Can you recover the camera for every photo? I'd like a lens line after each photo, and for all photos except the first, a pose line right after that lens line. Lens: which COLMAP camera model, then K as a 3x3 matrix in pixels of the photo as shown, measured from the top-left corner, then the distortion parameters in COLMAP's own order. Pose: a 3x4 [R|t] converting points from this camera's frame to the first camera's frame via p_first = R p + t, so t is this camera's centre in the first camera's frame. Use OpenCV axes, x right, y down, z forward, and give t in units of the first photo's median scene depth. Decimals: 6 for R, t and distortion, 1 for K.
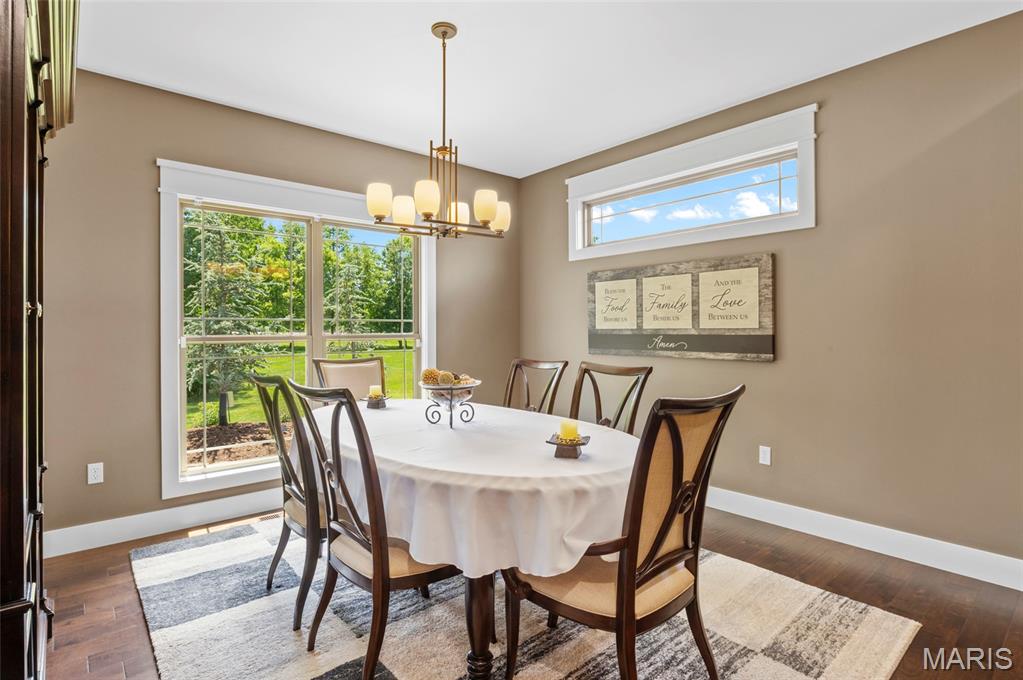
lens RADIAL K [[515.7, 0, 515.1], [0, 515.7, 335.9], [0, 0, 1]] dist [-0.005143, 0.000152]
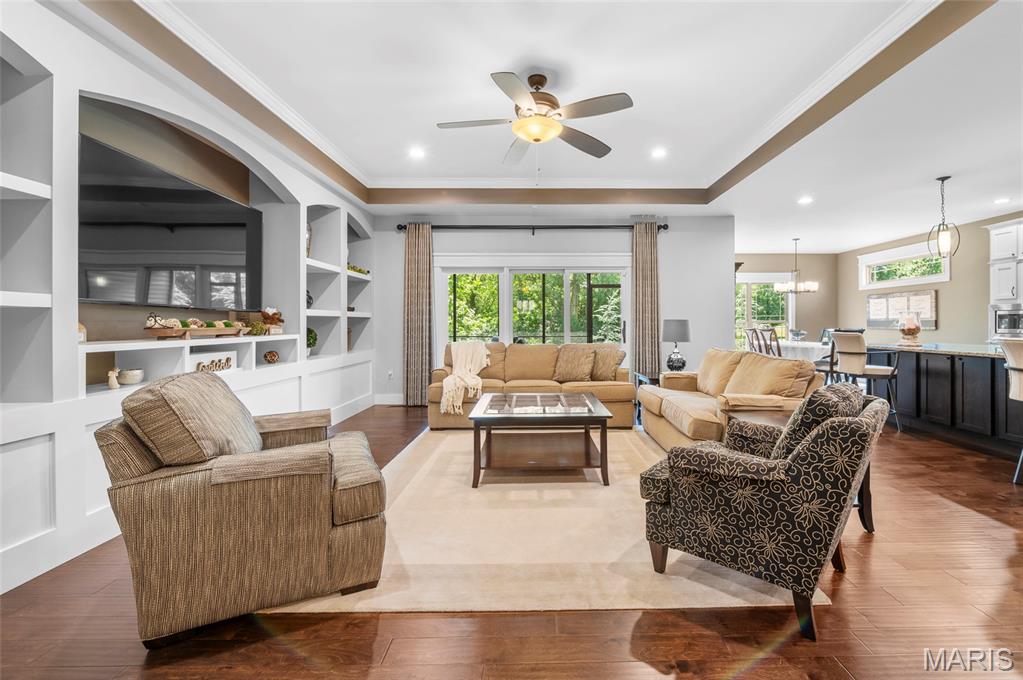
lens RADIAL K [[428.0, 0, 541.8], [0, 428.0, 322.8], [0, 0, 1]] dist [-0.009171, -0.001709]
pose [[0.763253, 0.000931, -0.646098, 0.354919], [-0.007573, 0.999943, -0.007506, 0.043281], [0.646055, 0.010622, 0.763217, -1.997813]]
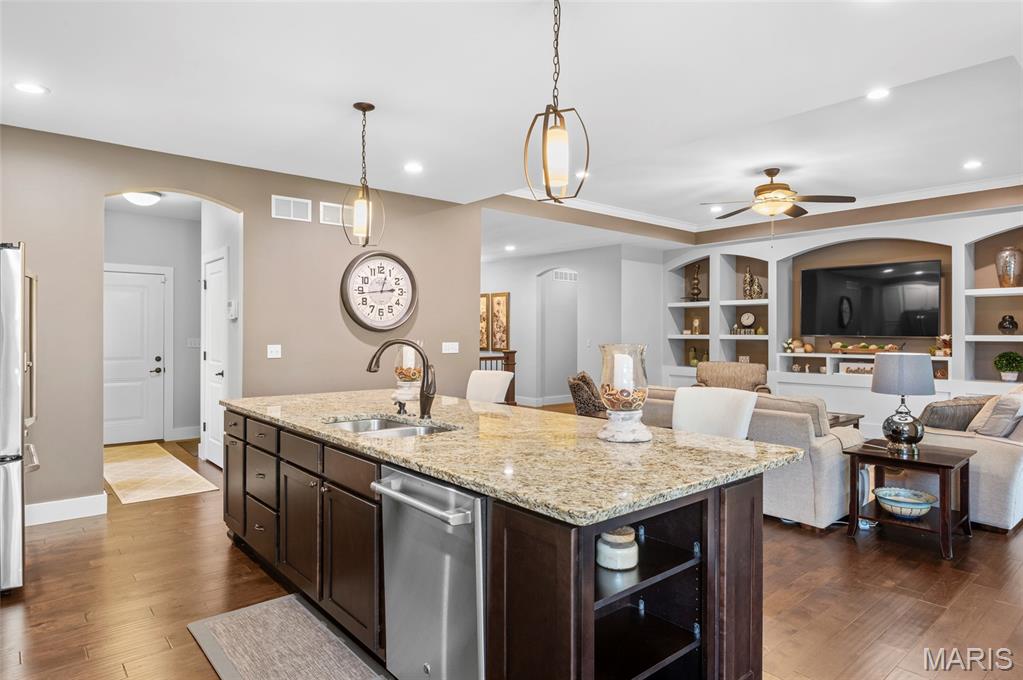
lens RADIAL K [[589.8, 0, 514.4], [0, 589.8, 332.4], [0, 0, 1]] dist [-0.004049, -0.001139]
pose [[-0.999969, 0.002379, 0.007513, 0.499303], [0.002449, 0.999953, 0.009396, -0.035894], [-0.007491, 0.009414, -0.999928, 0.550320]]
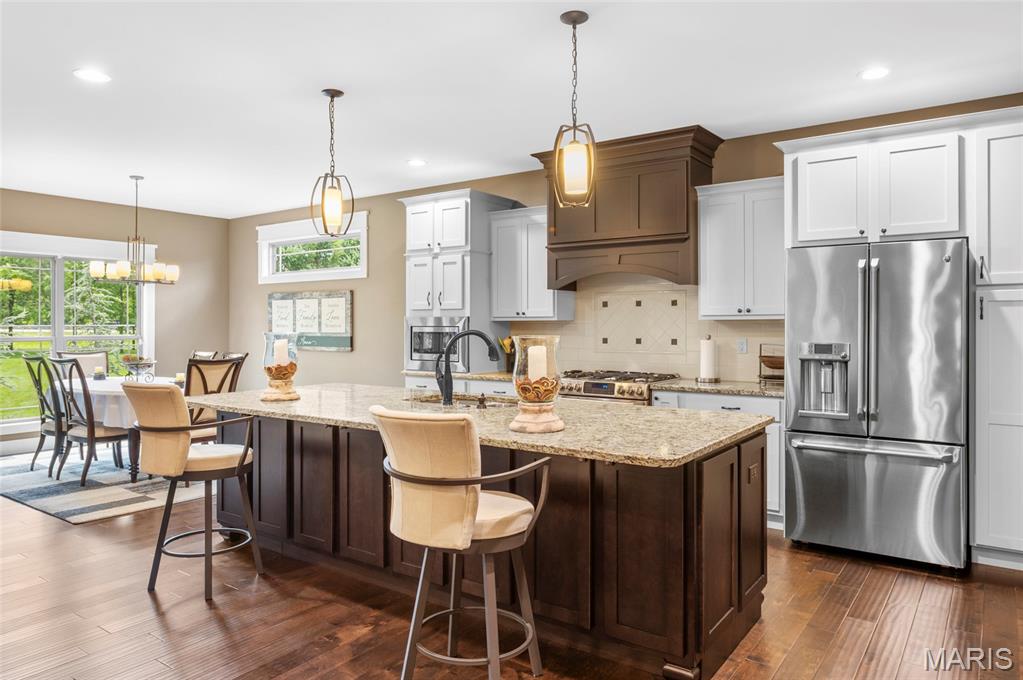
lens RADIAL K [[680.7, 0, 512.1], [0, 680.7, 326.2], [0, 0, 1]] dist [0.003225, -0.003853]
pose [[0.973573, 0.004104, 0.228338, 0.496512], [-0.001898, 0.999949, -0.009882, -0.015336], [-0.228367, 0.009188, 0.973532, -1.371487]]
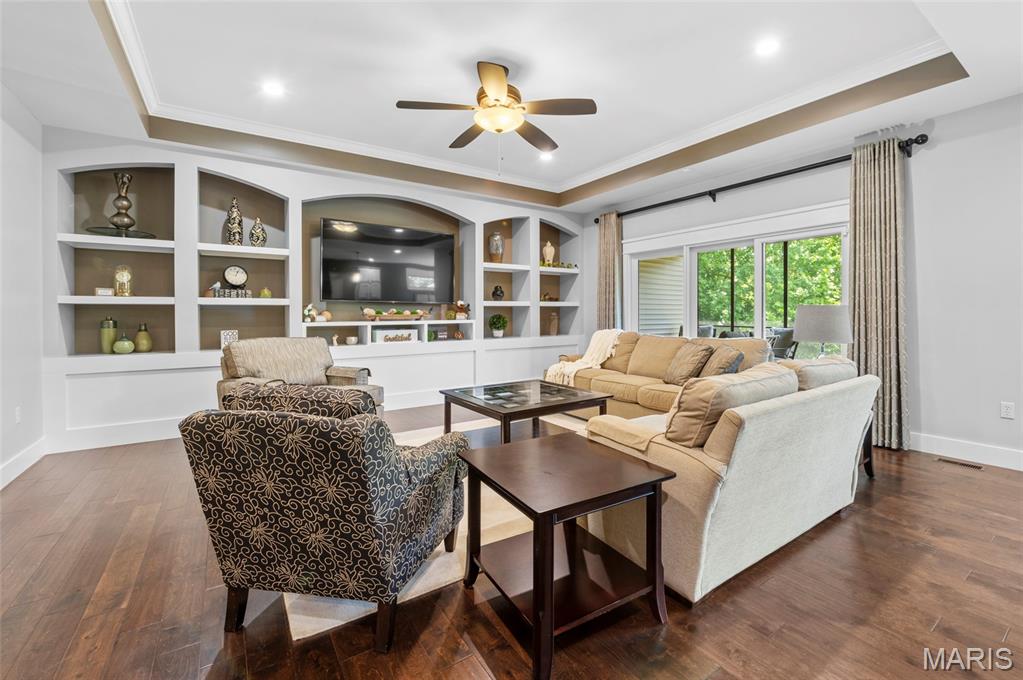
lens RADIAL K [[438.9, 0, 533.8], [0, 438.9, 314.3], [0, 0, 1]] dist [-0.009101, -0.000816]
pose [[-0.106044, 0.008408, -0.994326, 0.712699], [-0.007607, 0.999928, 0.009267, 0.032571], [0.994332, 0.008546, -0.105973, -1.081110]]
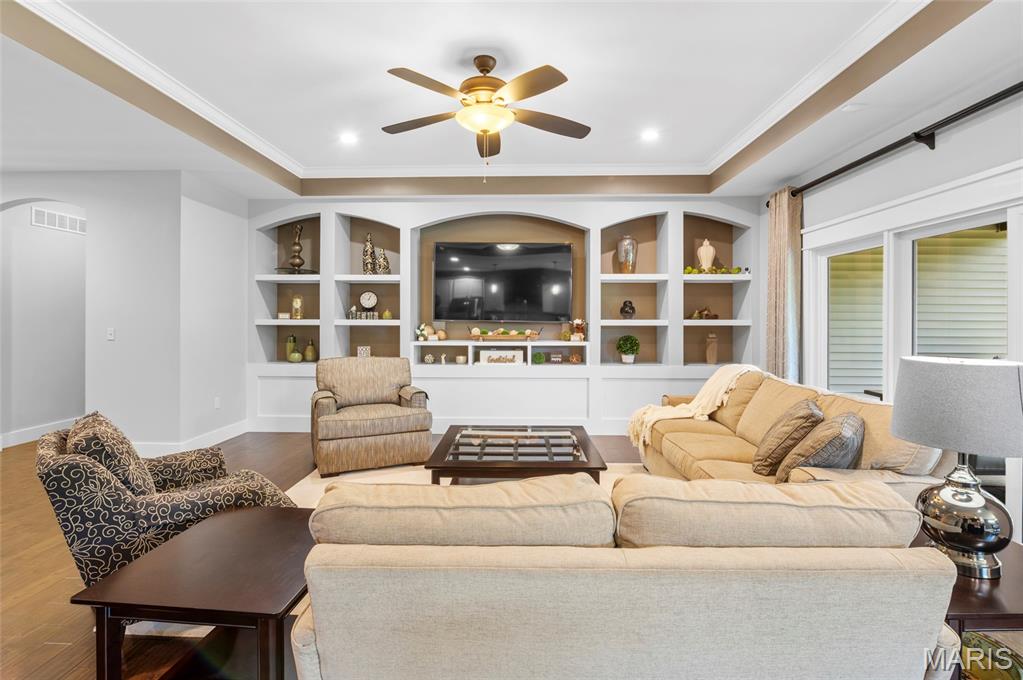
lens RADIAL K [[472.9, 0, 508.8], [0, 472.9, 318.5], [0, 0, 1]] dist [-0.007358, 0.000332]
pose [[-0.681665, 0.002567, -0.731659, 0.365601], [-0.007350, 0.999919, 0.010357, -0.022061], [0.731627, 0.012438, -0.681592, -0.602375]]
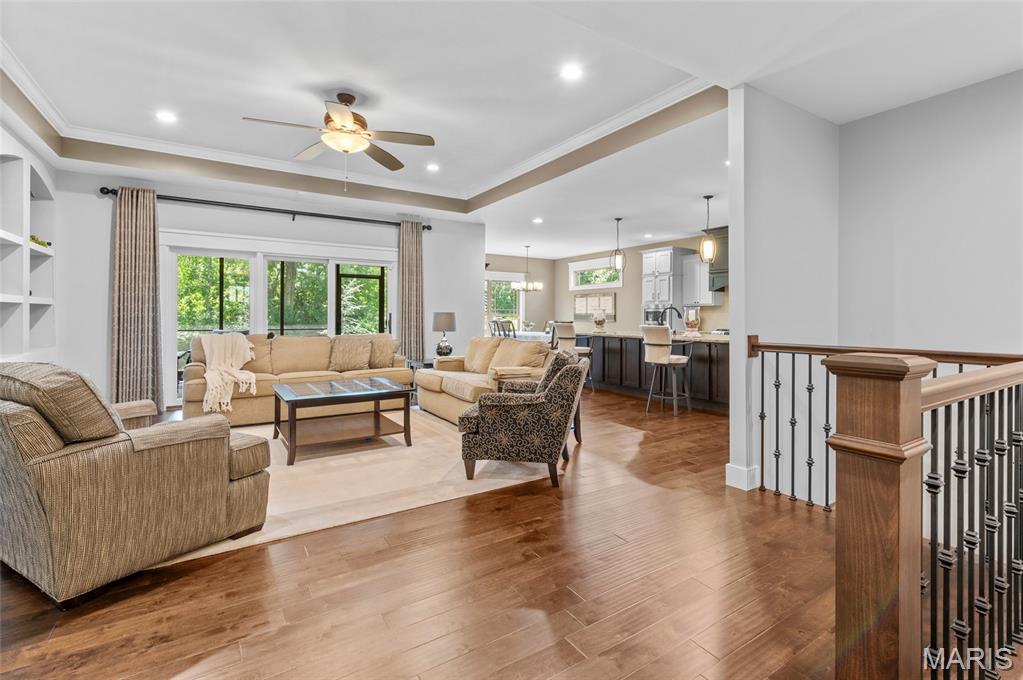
lens RADIAL K [[472.9, 0, 542.6], [0, 472.9, 318.4], [0, 0, 1]] dist [-0.007358, 0.000332]
pose [[0.993858, 0.009800, -0.110229, 0.354652], [-0.010598, 0.999922, -0.006662, 0.049978], [0.110155, 0.007789, 0.993884, -2.401998]]
